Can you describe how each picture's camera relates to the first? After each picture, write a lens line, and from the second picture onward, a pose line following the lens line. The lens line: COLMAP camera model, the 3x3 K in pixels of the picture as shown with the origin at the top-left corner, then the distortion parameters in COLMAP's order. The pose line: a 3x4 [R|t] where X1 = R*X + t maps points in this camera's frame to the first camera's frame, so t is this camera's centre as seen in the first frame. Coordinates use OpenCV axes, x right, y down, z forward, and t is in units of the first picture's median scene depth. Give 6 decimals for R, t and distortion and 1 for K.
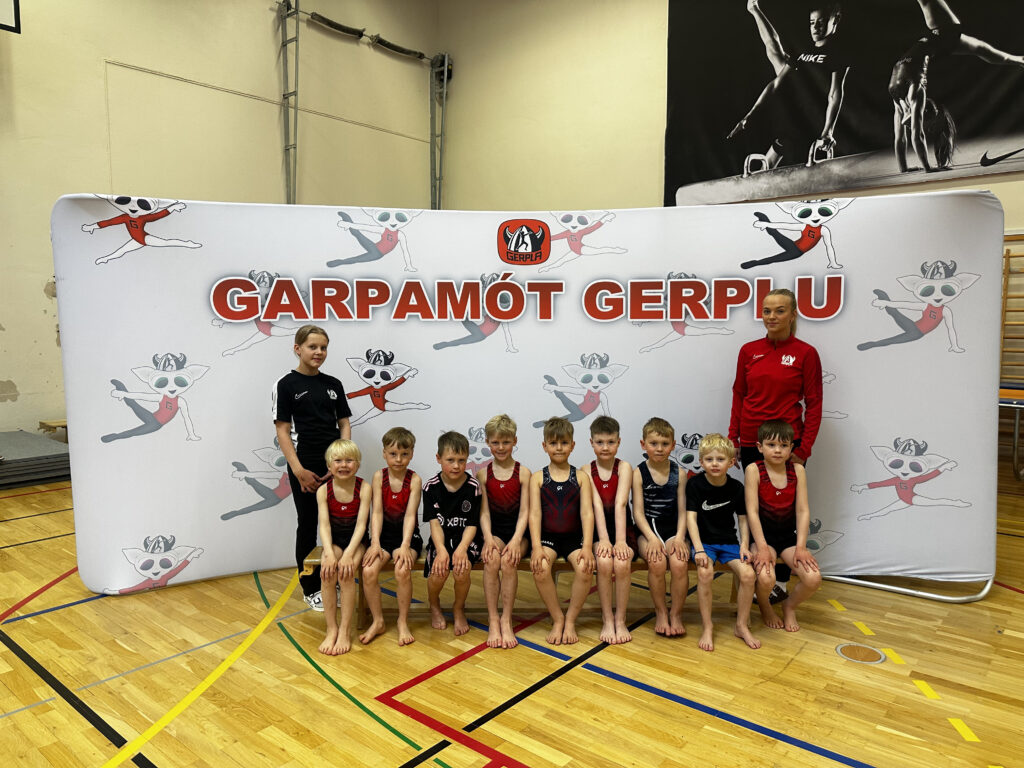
lens RADIAL K [[731.5, 0, 520.9], [0, 731.5, 389.9], [0, 0, 1]] dist [0.108750, -0.065640]
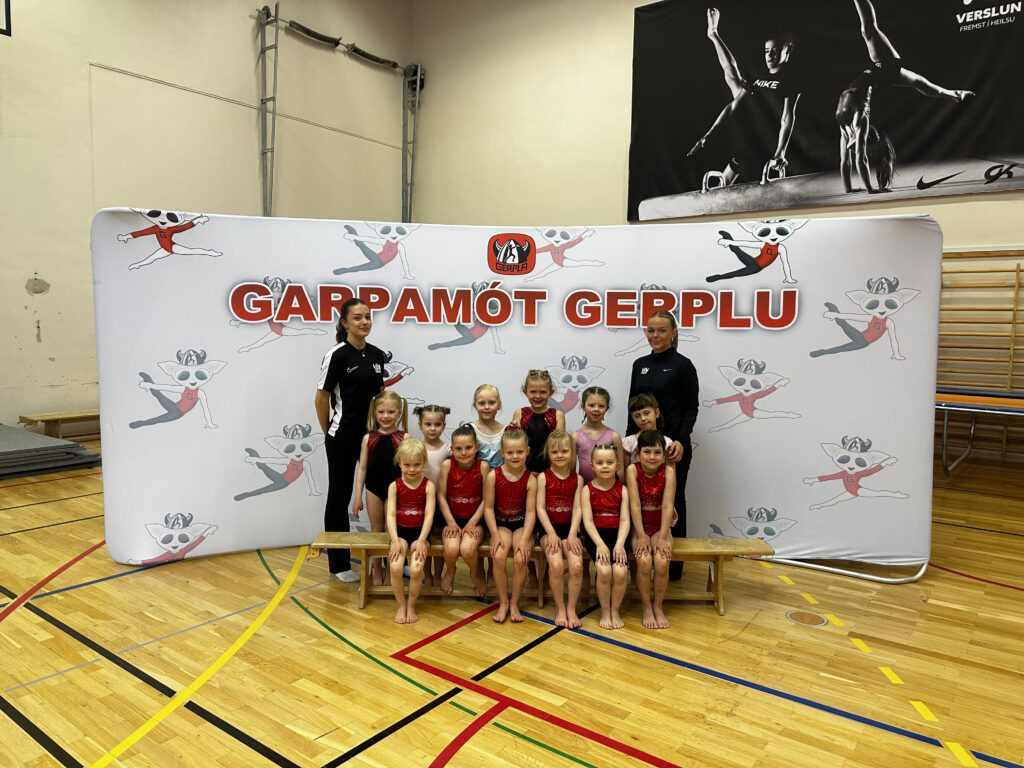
lens RADIAL K [[731.5, 0, 514.7], [0, 731.5, 386.1], [0, 0, 1]] dist [0.108750, -0.065640]
pose [[0.998643, 0.010755, 0.050949, -0.045617], [-0.010399, 0.999920, -0.007248, 0.004460], [-0.051023, 0.006709, 0.998675, -0.098368]]
